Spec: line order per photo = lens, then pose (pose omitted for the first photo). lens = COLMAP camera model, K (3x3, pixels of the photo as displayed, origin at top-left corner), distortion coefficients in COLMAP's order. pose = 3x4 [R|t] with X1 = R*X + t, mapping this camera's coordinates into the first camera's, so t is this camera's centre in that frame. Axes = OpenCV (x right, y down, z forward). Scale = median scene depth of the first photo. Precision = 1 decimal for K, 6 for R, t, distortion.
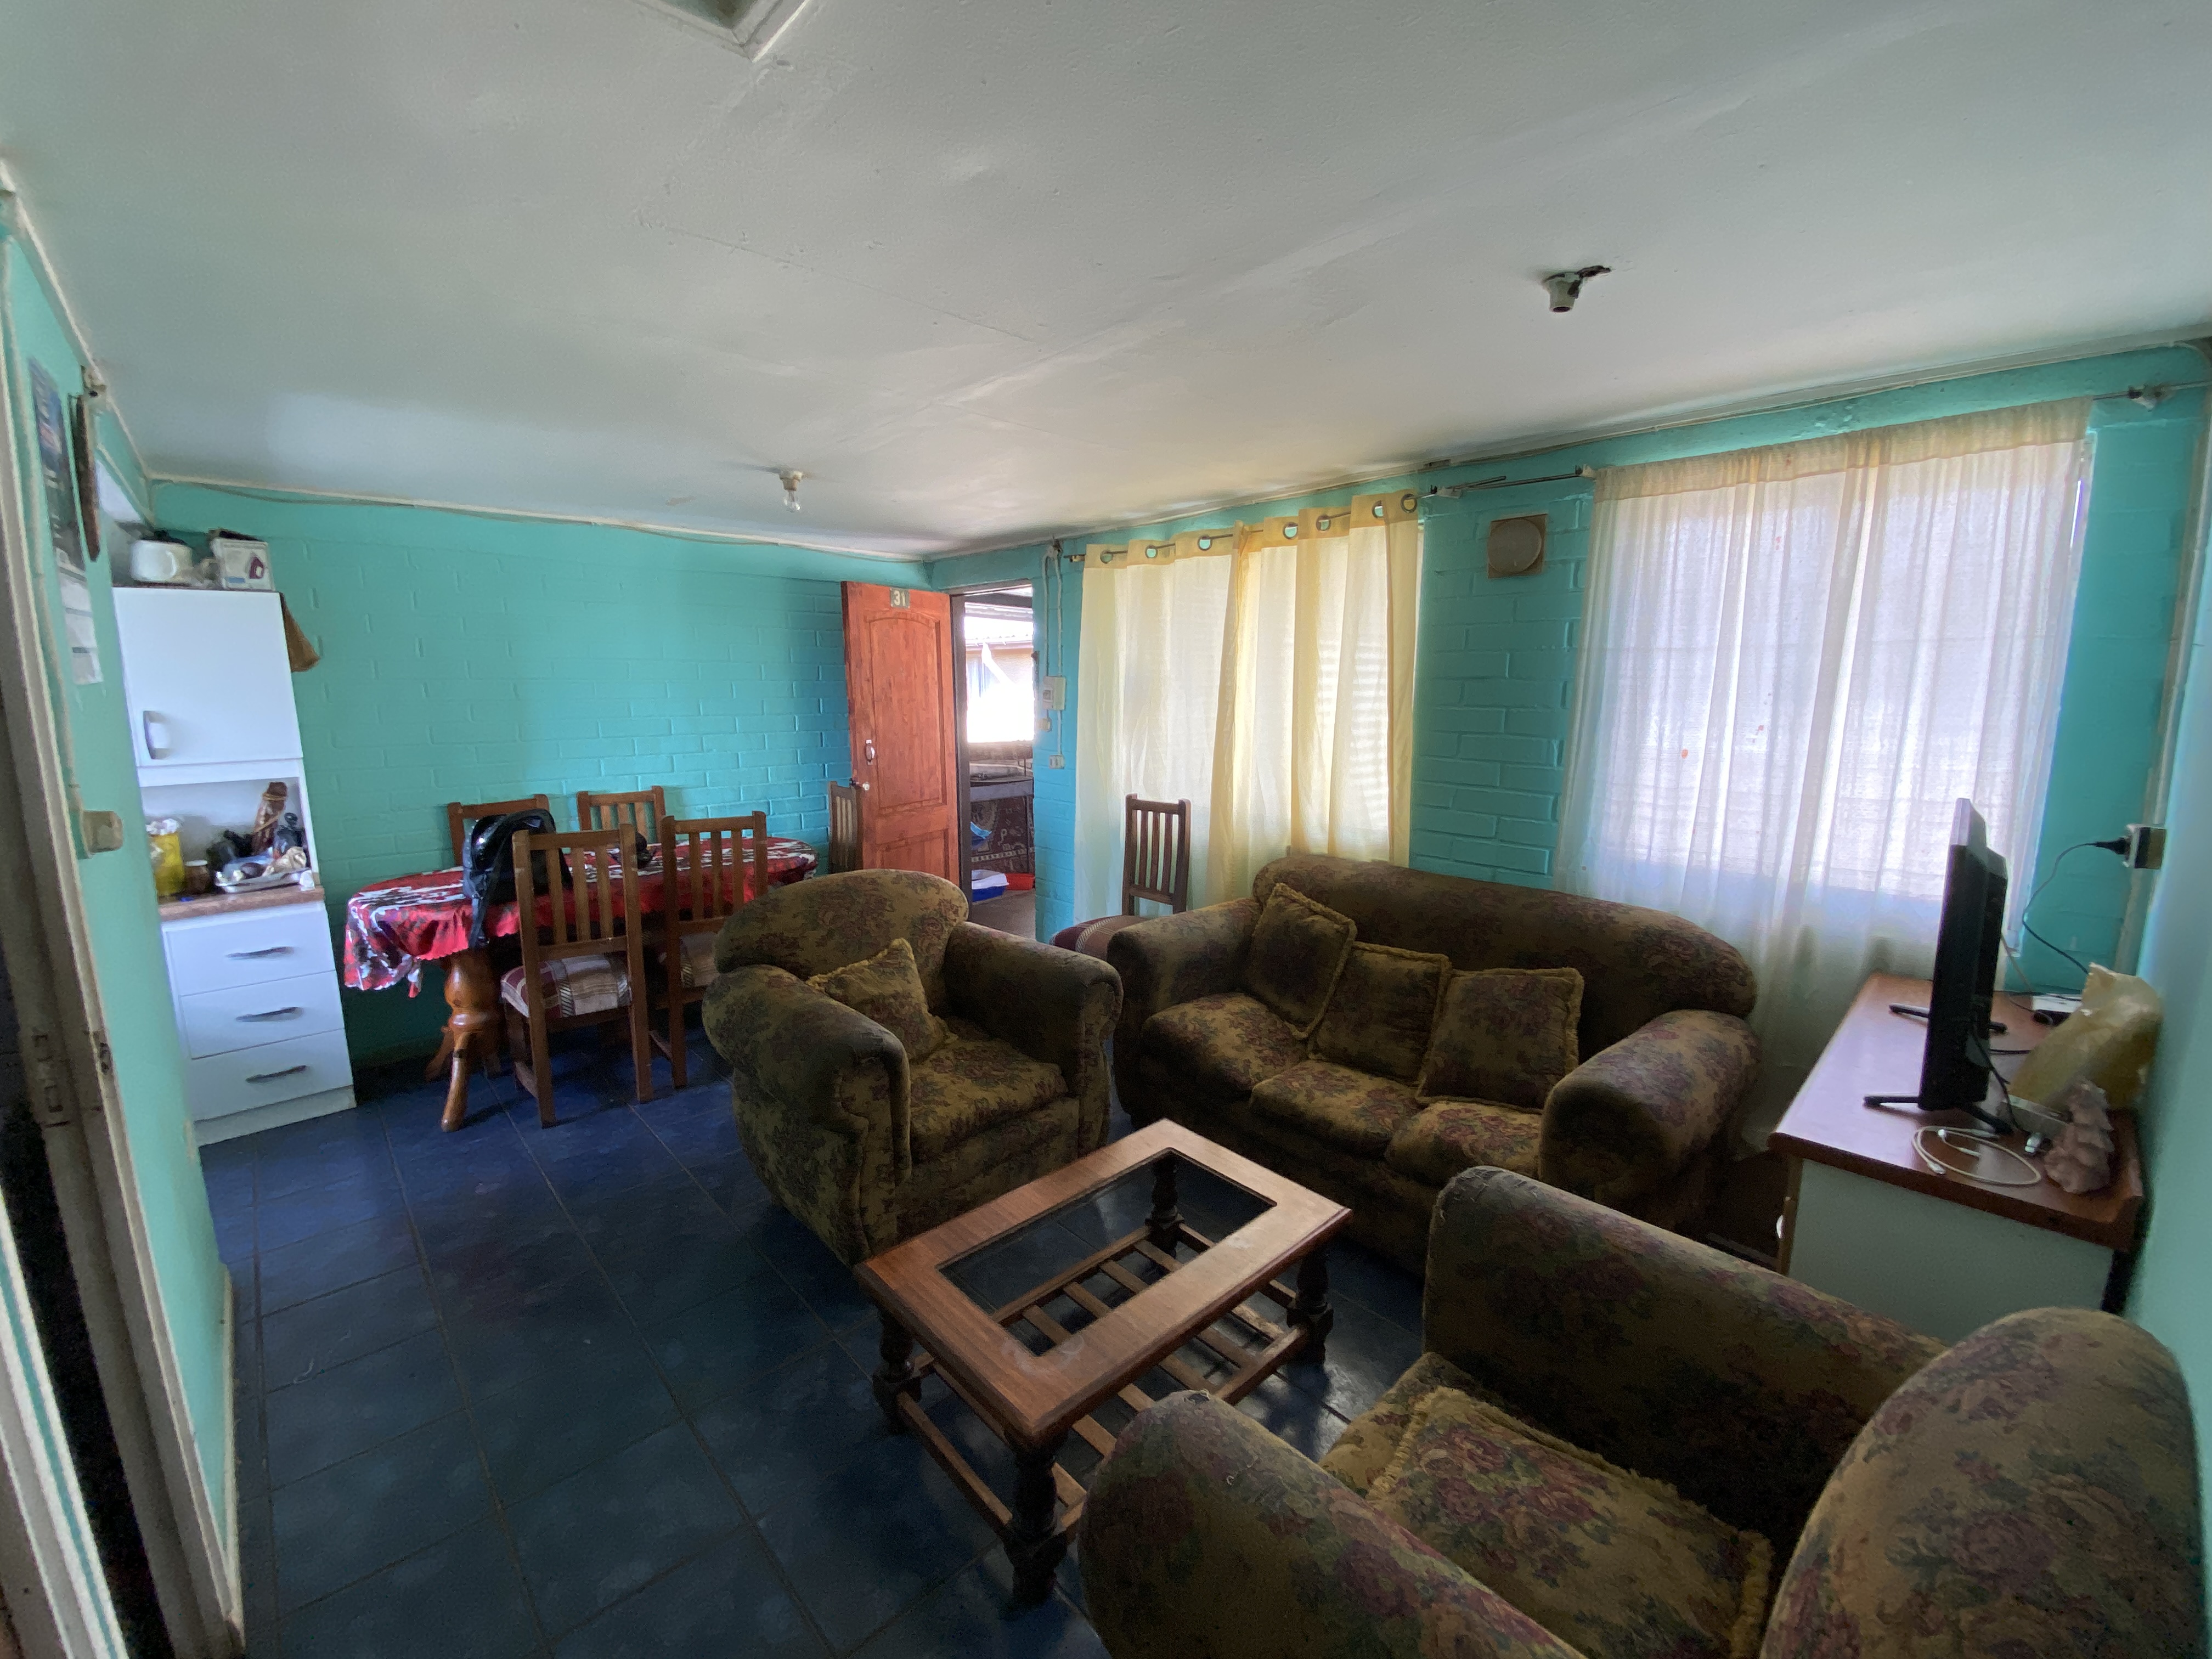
lens RADIAL K [[900.1, 0, 1107.2], [0, 900.1, 829.6], [0, 0, 1]] dist [-0.008763, -0.001454]
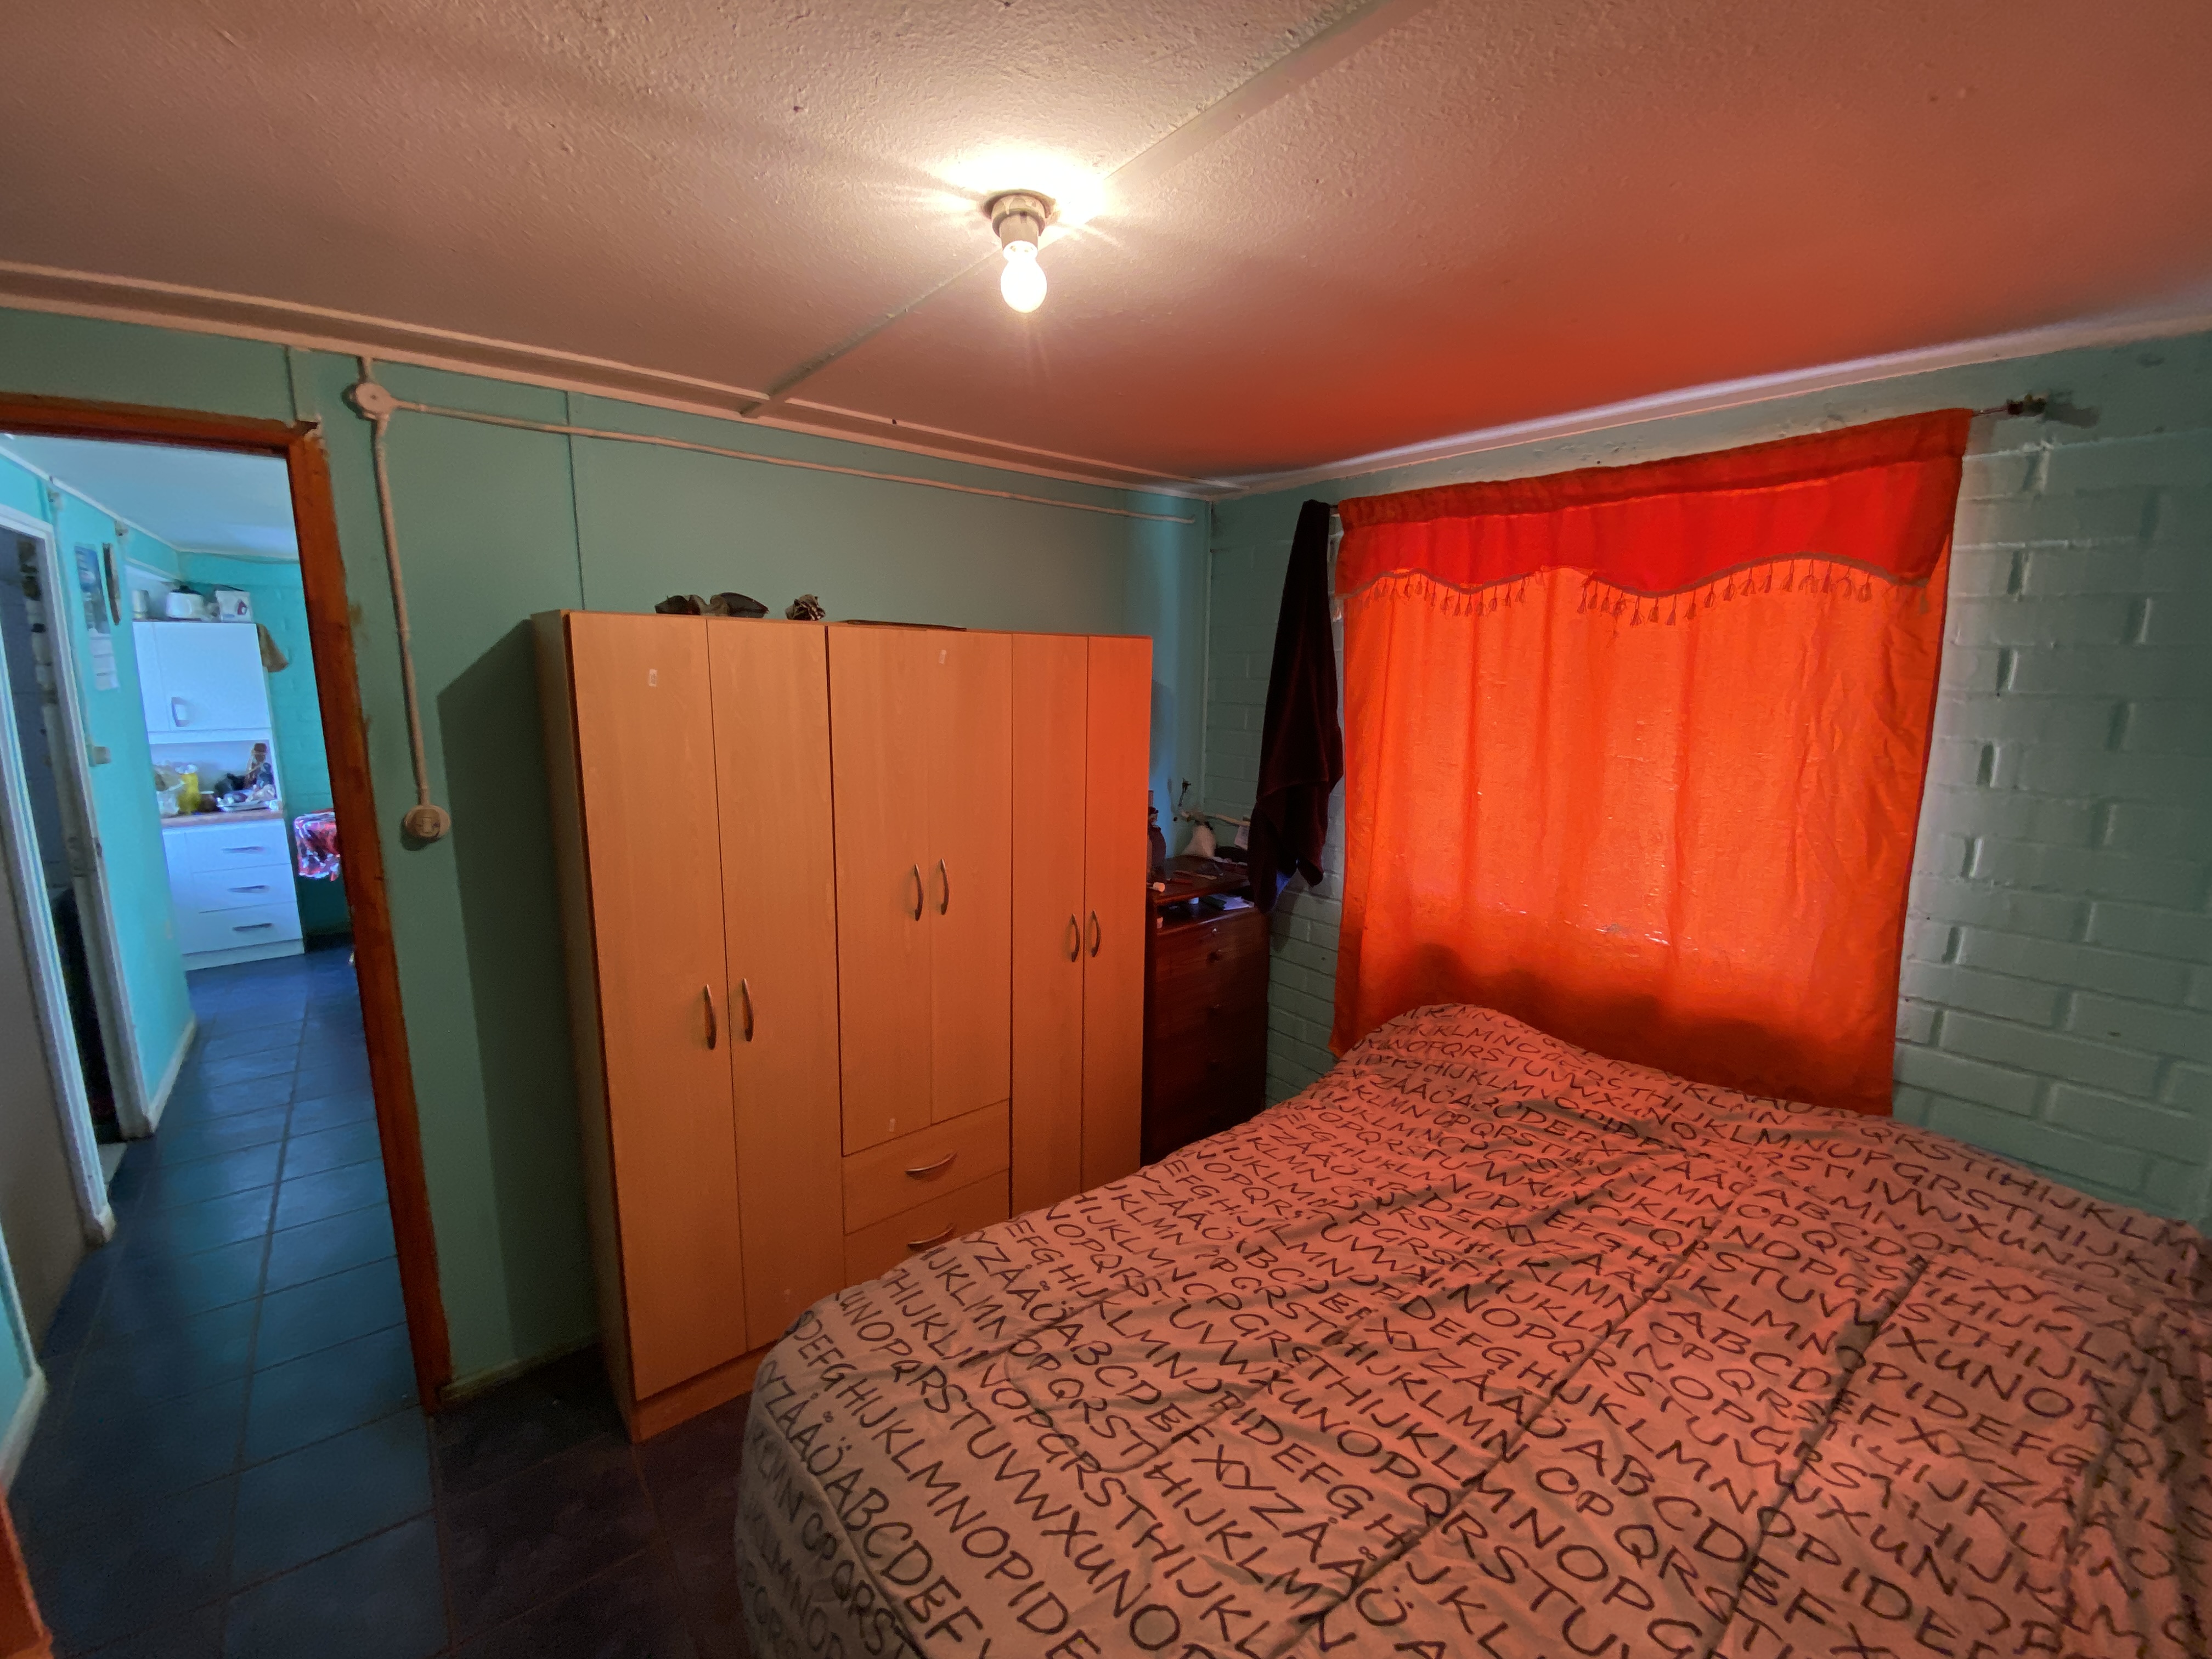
lens RADIAL K [[900.1, 0, 1106.3], [0, 900.1, 831.4], [0, 0, 1]] dist [-0.008763, -0.001454]
pose [[0.996680, 0.026092, -0.077127, 0.701331], [-0.025075, 0.999586, 0.014123, 0.043764], [0.077463, -0.012142, 0.996921, -0.462944]]
